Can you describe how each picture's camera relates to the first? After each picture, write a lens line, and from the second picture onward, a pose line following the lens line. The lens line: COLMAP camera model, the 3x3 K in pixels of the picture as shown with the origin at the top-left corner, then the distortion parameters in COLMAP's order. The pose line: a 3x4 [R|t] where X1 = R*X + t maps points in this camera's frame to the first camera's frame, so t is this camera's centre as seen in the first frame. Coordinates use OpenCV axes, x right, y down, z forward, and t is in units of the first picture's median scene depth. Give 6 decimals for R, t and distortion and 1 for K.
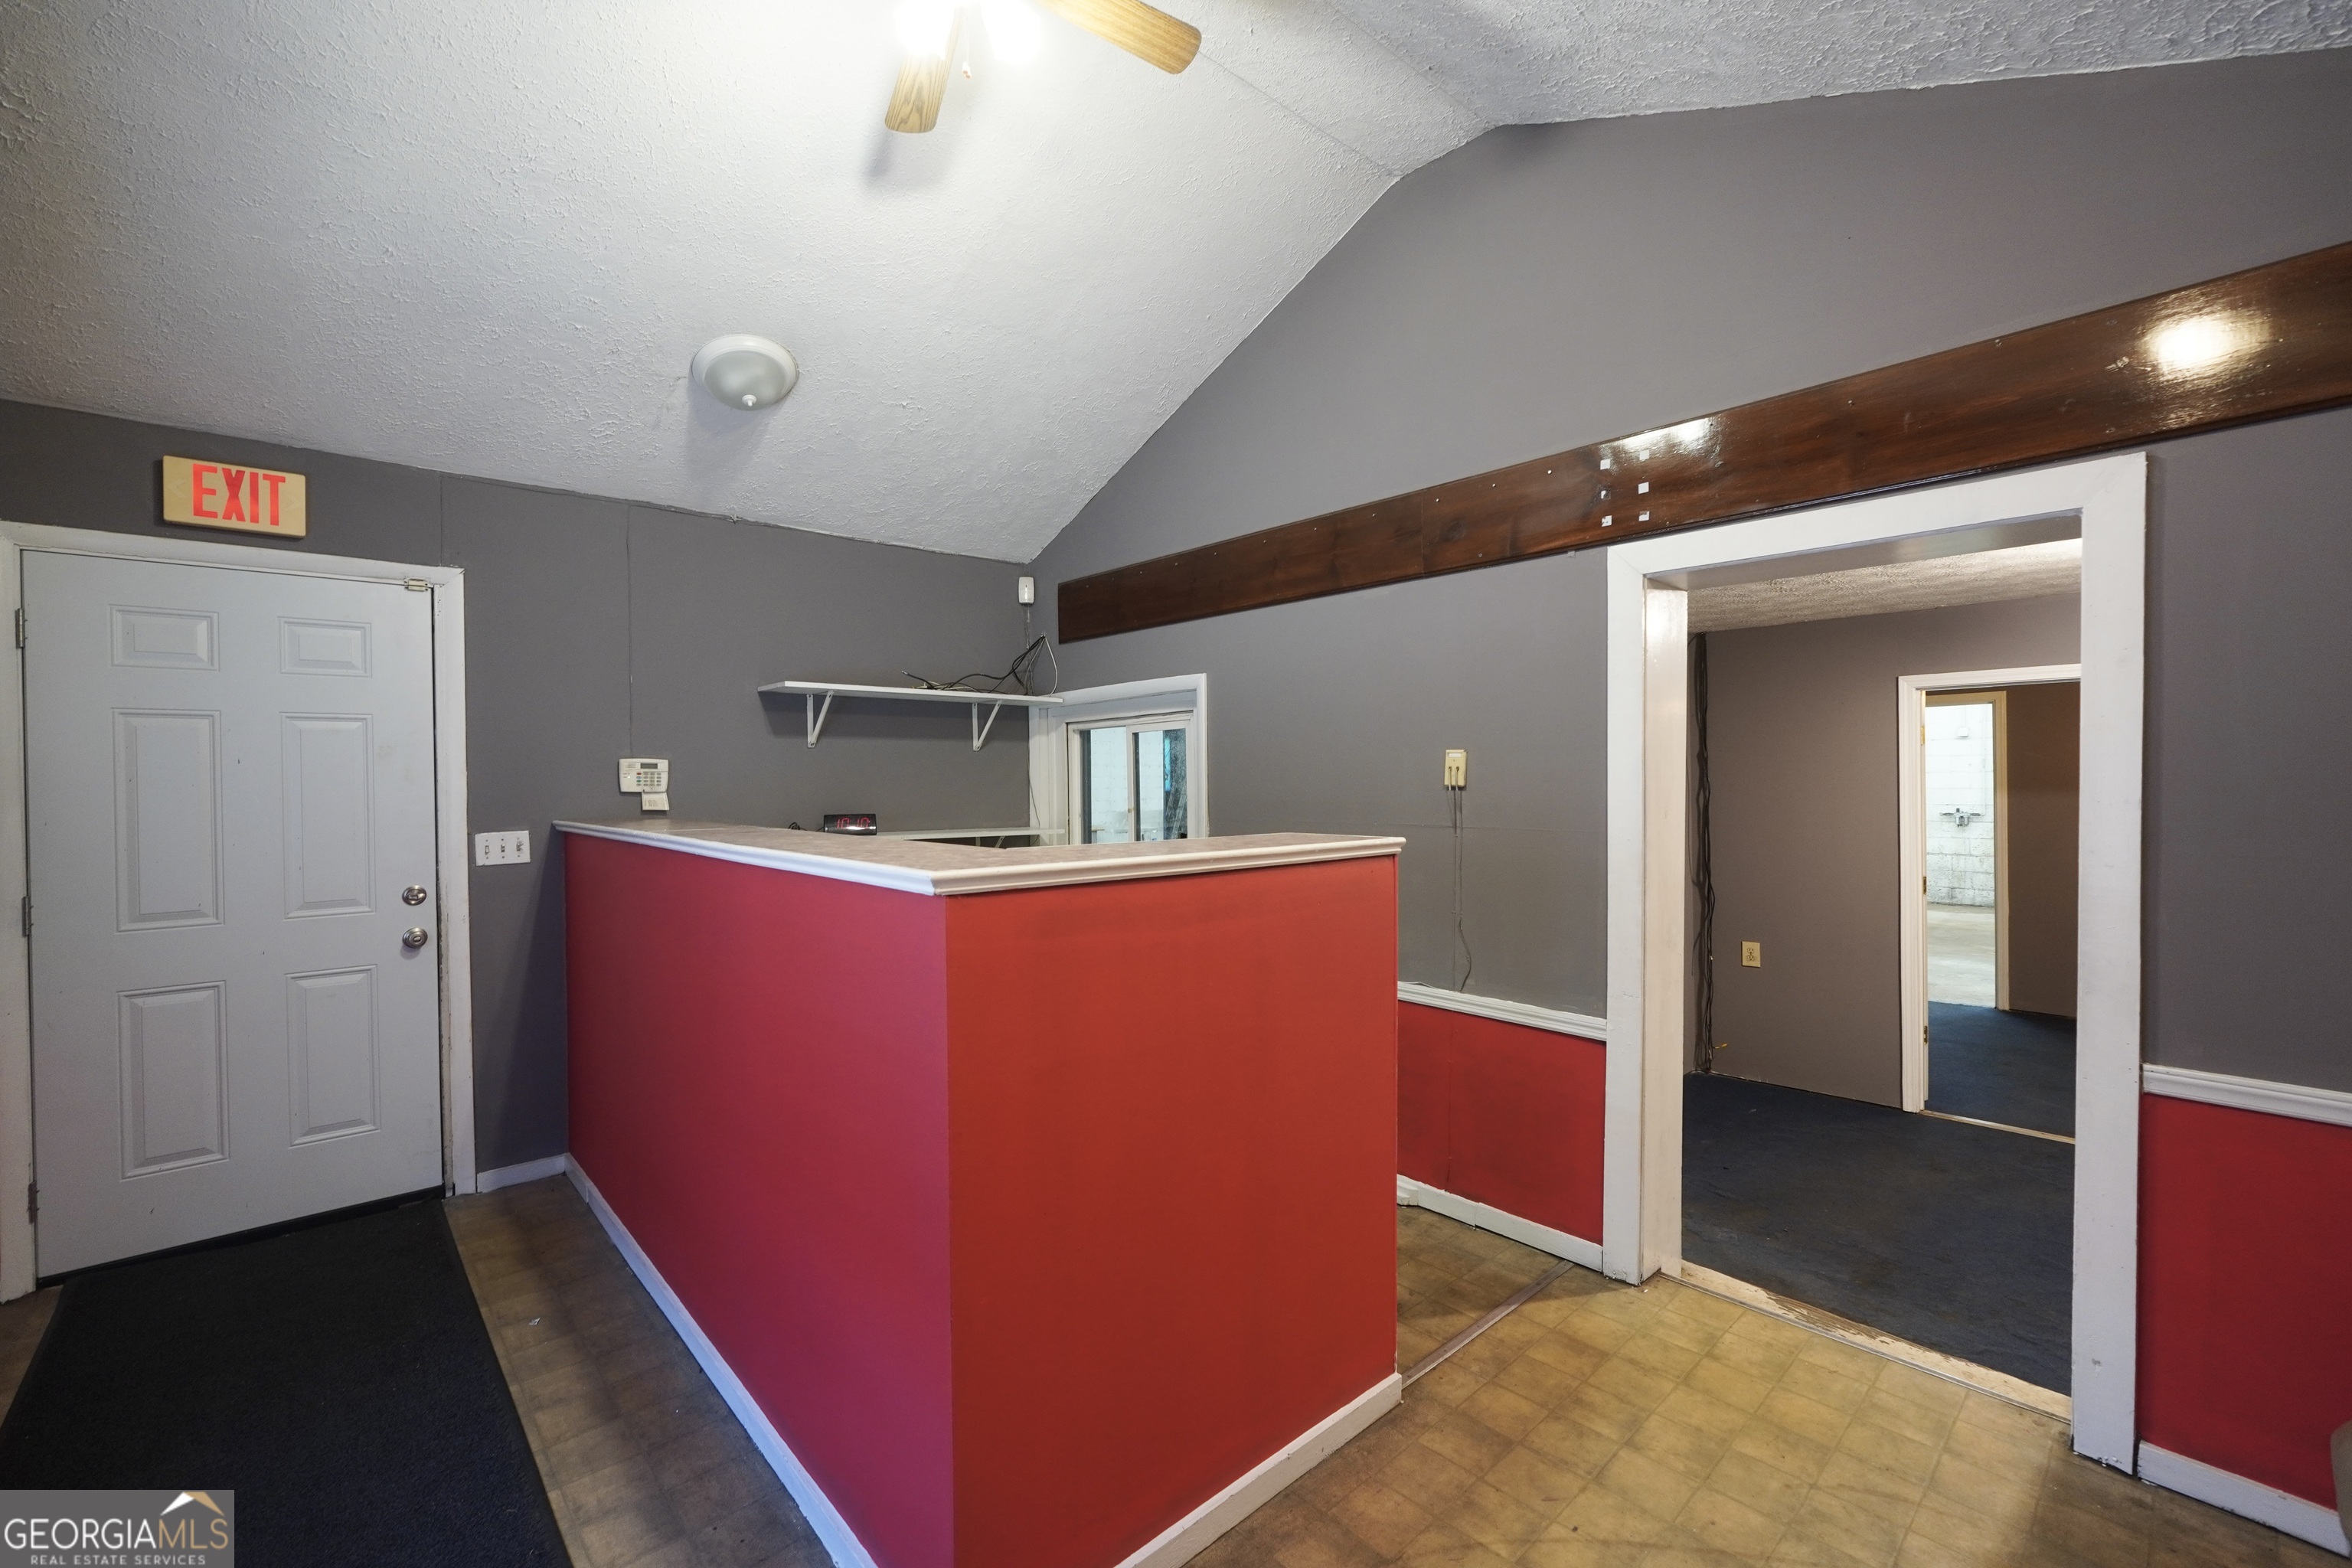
lens RADIAL K [[985.2, 0, 1180.5], [0, 985.2, 782.9], [0, 0, 1]] dist [-0.017694, 0.005971]
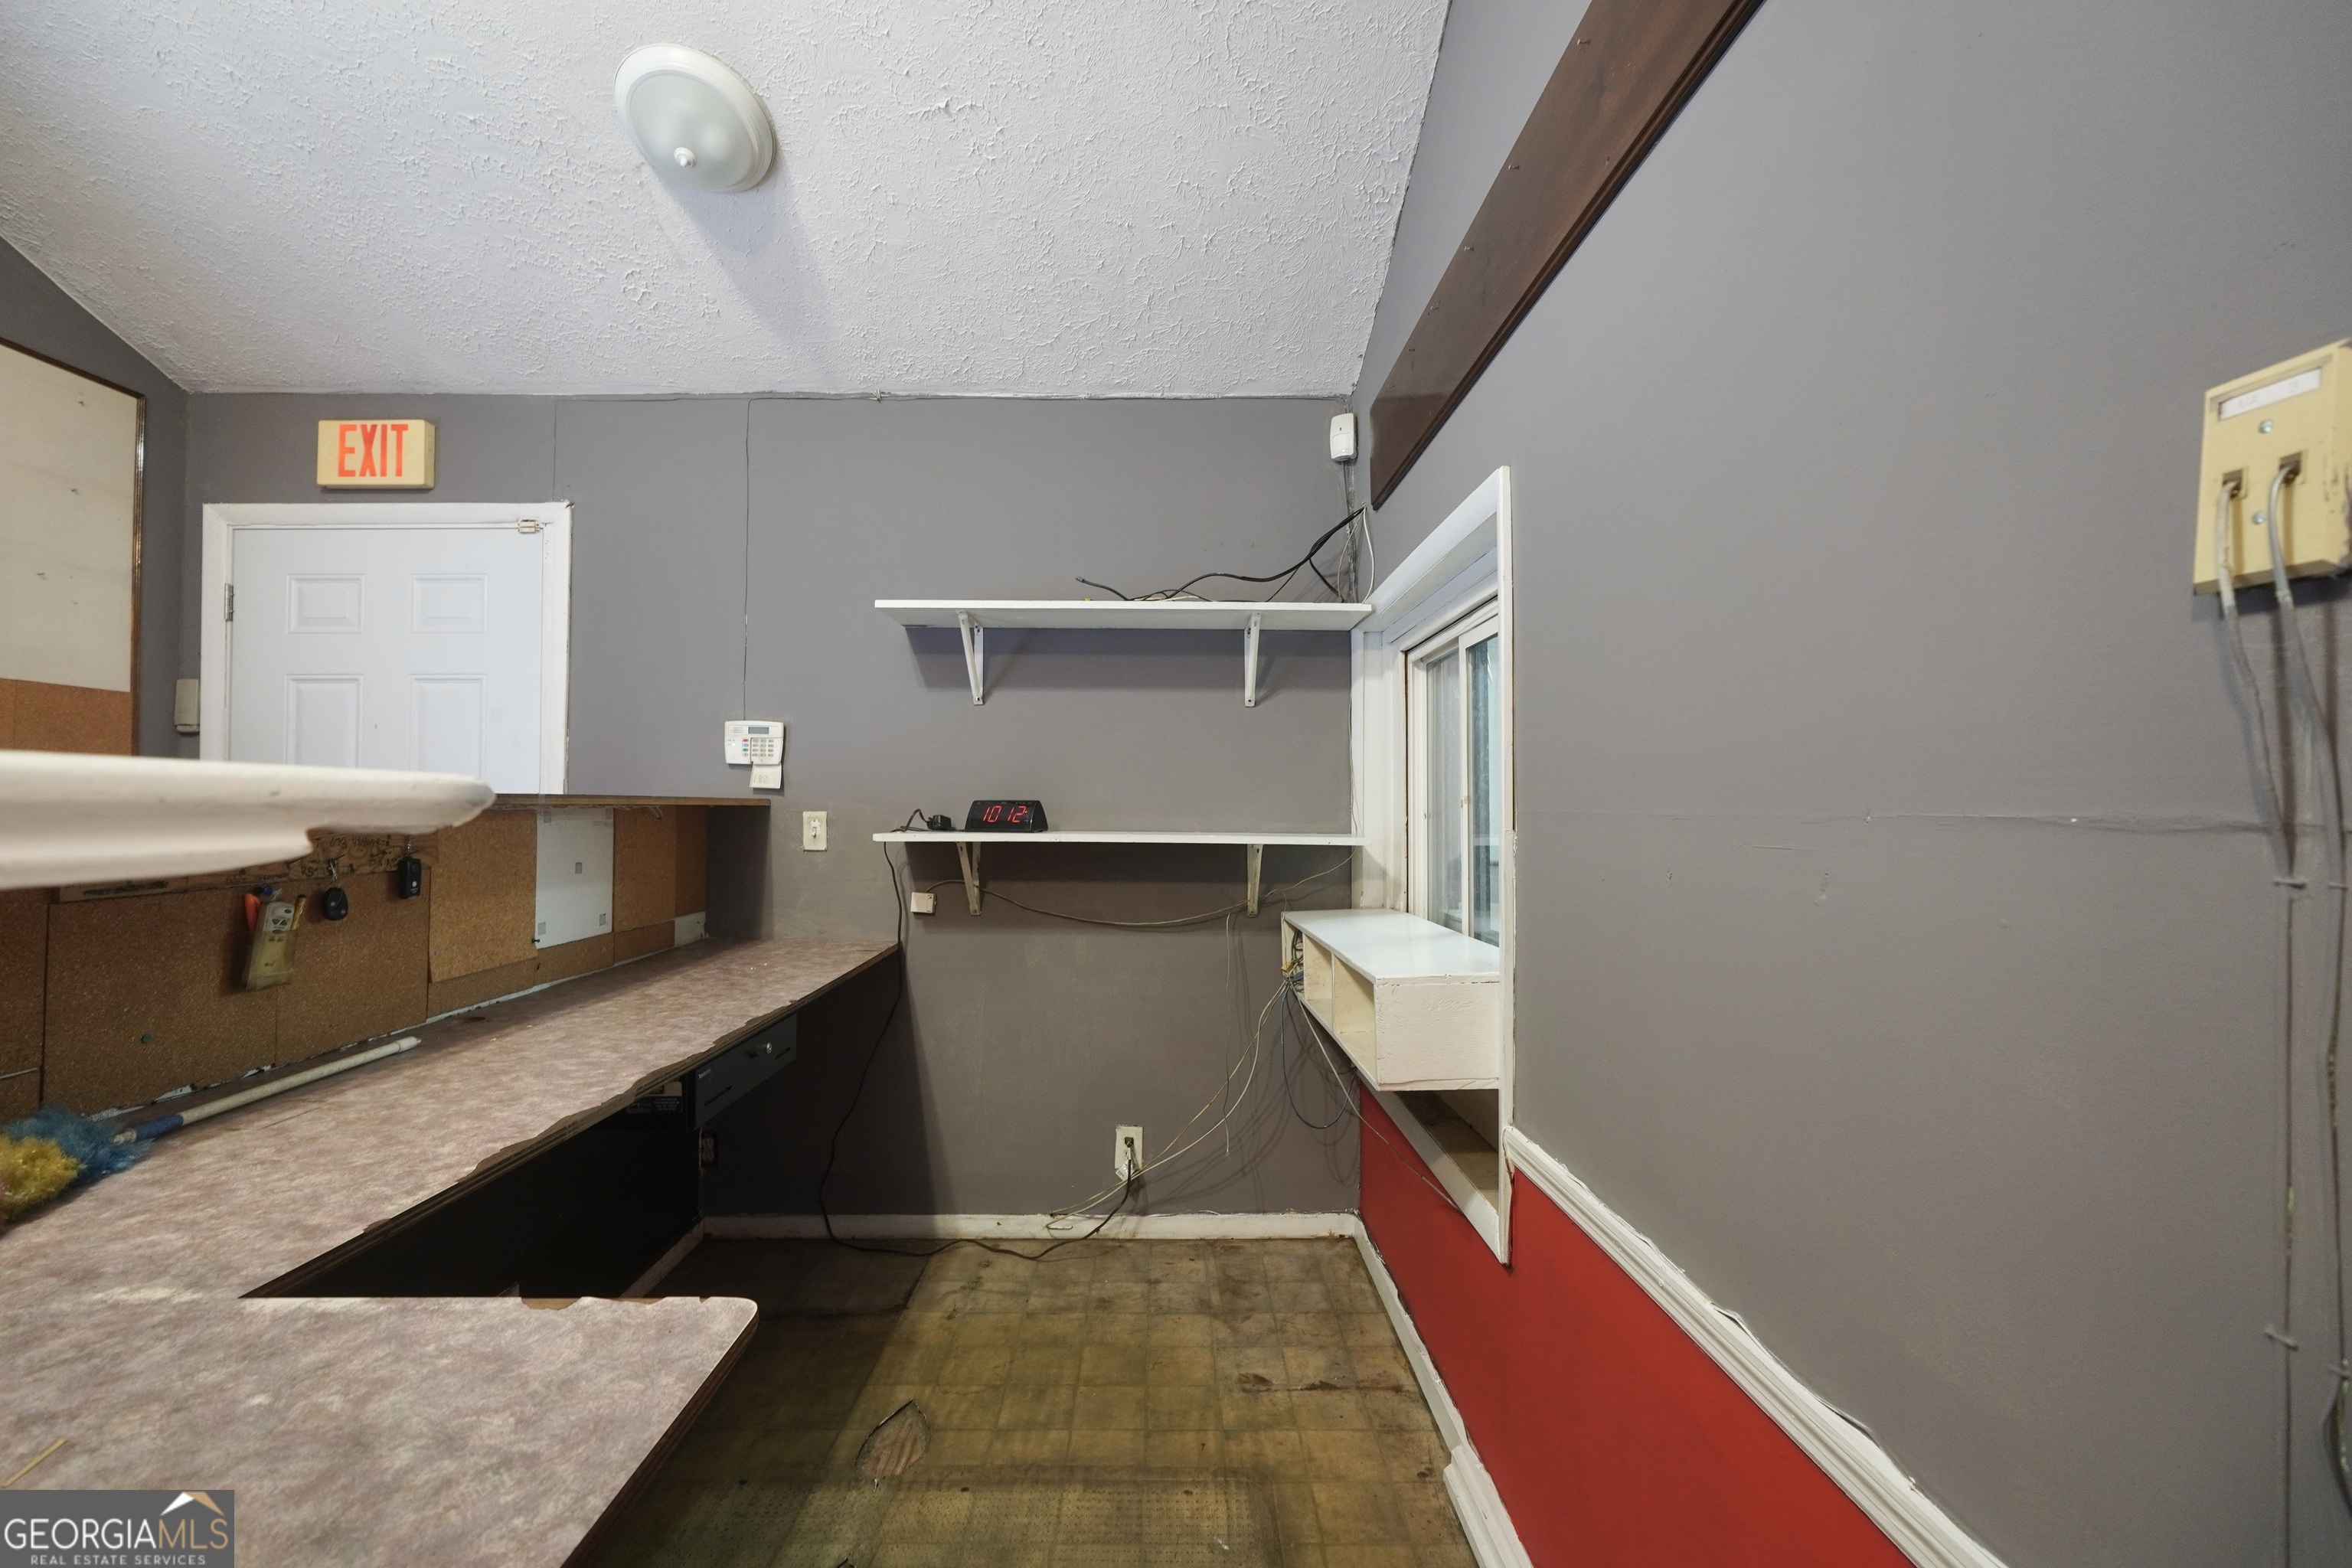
lens RADIAL K [[985.2, 0, 1170.2], [0, 985.2, 790.3], [0, 0, 1]] dist [-0.017694, 0.005971]
pose [[0.749042, -0.000561, -0.662523, 0.246966], [-0.009374, 0.999891, -0.011445, 0.042137], [0.662457, 0.014784, 0.748954, 0.751037]]
